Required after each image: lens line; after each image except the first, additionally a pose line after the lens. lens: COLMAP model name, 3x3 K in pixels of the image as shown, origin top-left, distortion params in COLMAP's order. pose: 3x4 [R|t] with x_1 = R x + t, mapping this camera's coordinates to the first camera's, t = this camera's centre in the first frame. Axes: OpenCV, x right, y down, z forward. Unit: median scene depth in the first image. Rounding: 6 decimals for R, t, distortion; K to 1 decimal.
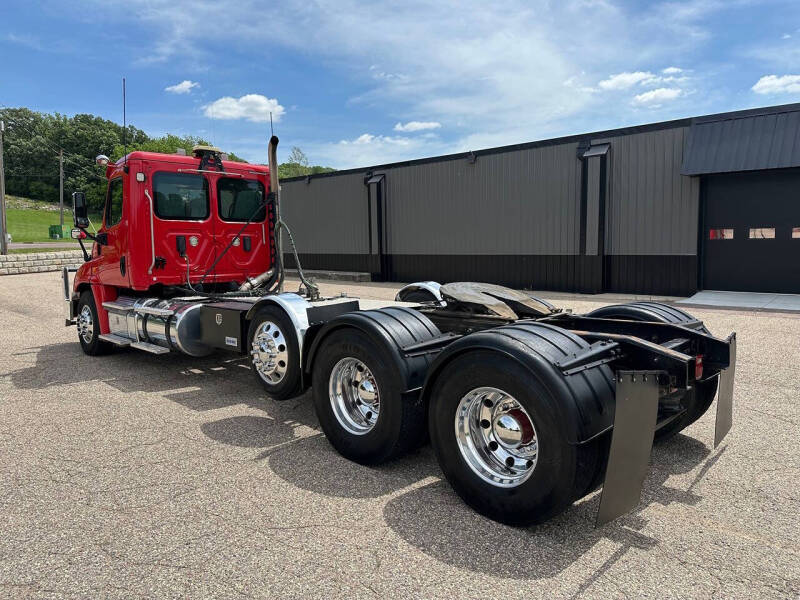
lens RADIAL K [[566.1, 0, 400.0], [0, 566.1, 300.0], [0, 0, 1]] dist [-0.002196, 0.002159]
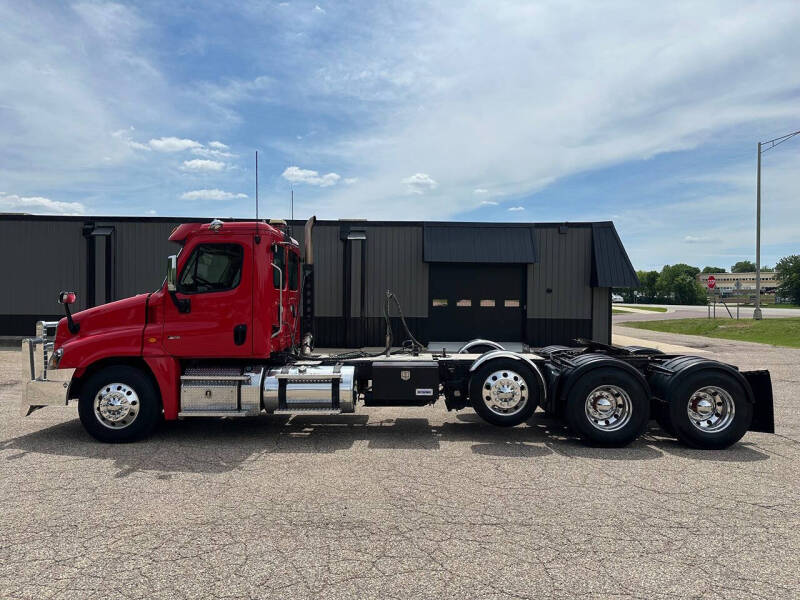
lens RADIAL K [[563.1, 0, 396.2], [0, 563.1, 300.2], [0, 0, 1]] dist [0.083600, -0.120244]
pose [[0.712216, 0.019833, 0.701680, -0.518411], [0.050703, 0.995536, -0.079603, -0.014255], [-0.700127, 0.092272, 0.708031, 0.058890]]
